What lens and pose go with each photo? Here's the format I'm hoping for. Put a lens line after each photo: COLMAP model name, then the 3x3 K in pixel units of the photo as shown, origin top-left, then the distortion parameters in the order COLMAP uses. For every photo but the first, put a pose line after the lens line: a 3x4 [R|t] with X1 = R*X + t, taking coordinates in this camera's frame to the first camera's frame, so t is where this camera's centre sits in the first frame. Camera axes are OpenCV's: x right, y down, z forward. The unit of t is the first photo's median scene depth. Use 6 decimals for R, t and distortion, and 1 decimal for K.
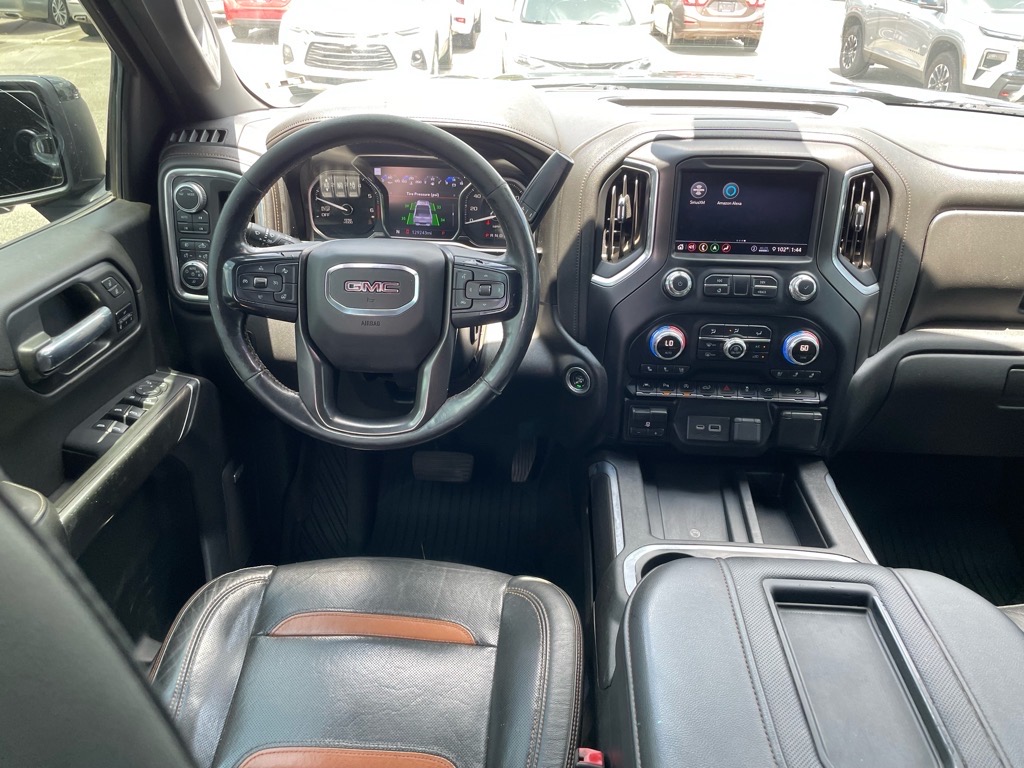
lens RADIAL K [[777.7, 0, 512.0], [0, 777.7, 384.0], [0, 0, 1]] dist [0.082201, -0.105443]
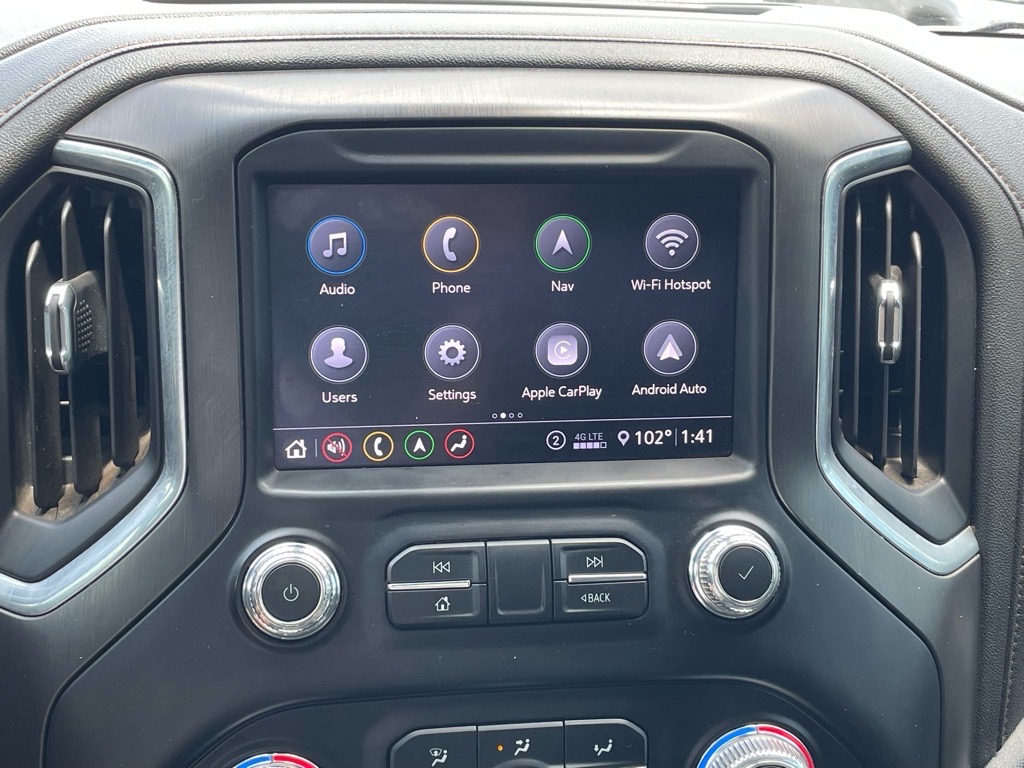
lens RADIAL K [[1398.5, 0, 512.0], [0, 1398.5, 384.0], [0, 0, 1]] dist [0.088820, -0.050480]
pose [[0.981143, -0.056221, 0.184928, 0.200567], [0.086366, 0.983457, -0.159230, -0.113402], [-0.172916, 0.172198, 0.969767, 0.509693]]
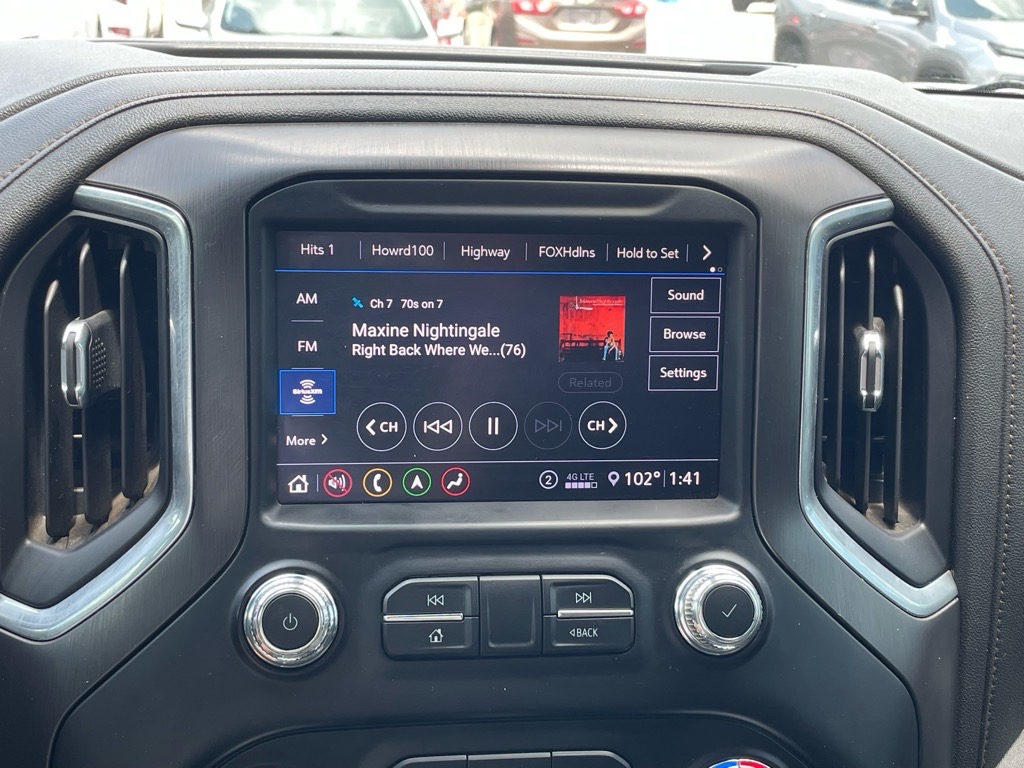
lens RADIAL K [[1398.5, 0, 512.0], [0, 1398.5, 384.0], [0, 0, 1]] dist [0.088820, -0.050480]
pose [[0.982936, -0.034458, 0.180693, 0.201316], [0.069260, 0.979338, -0.190000, -0.108885], [-0.170412, 0.199273, 0.965013, 0.489030]]
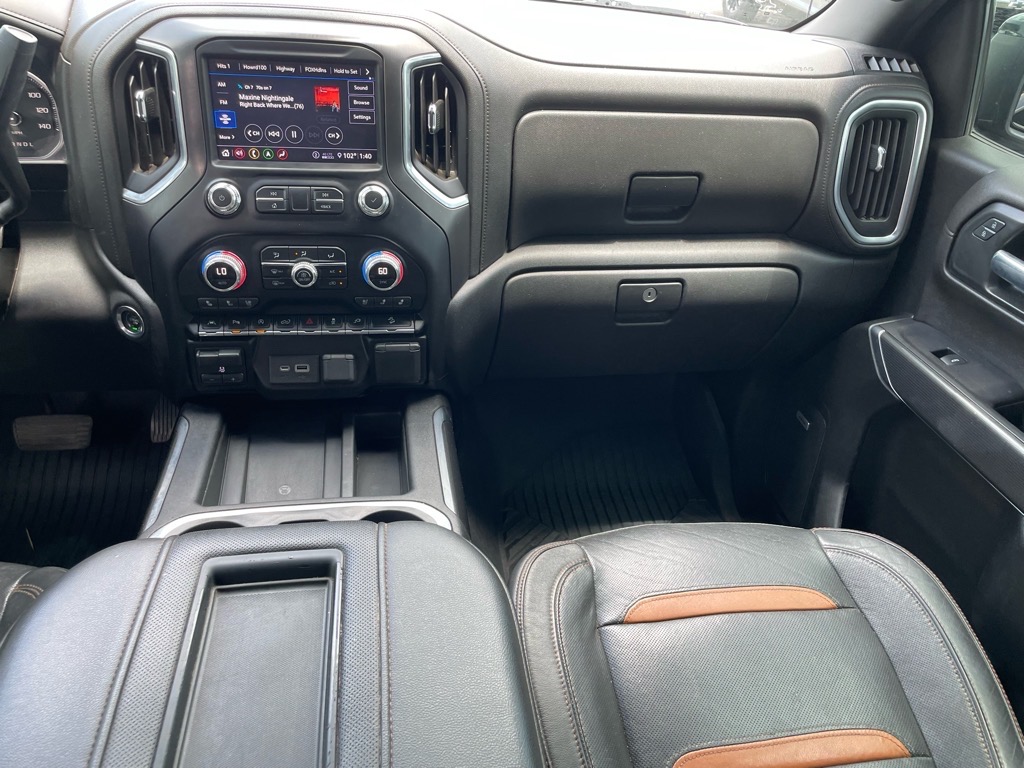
lens RADIAL K [[777.7, 0, 512.0], [0, 777.7, 384.0], [0, 0, 1]] dist [0.082201, -0.105443]
pose [[0.975192, -0.074955, 0.208283, 0.318931], [0.057776, 0.994498, 0.087381, 0.011816], [-0.213687, -0.073180, 0.974157, 0.108640]]
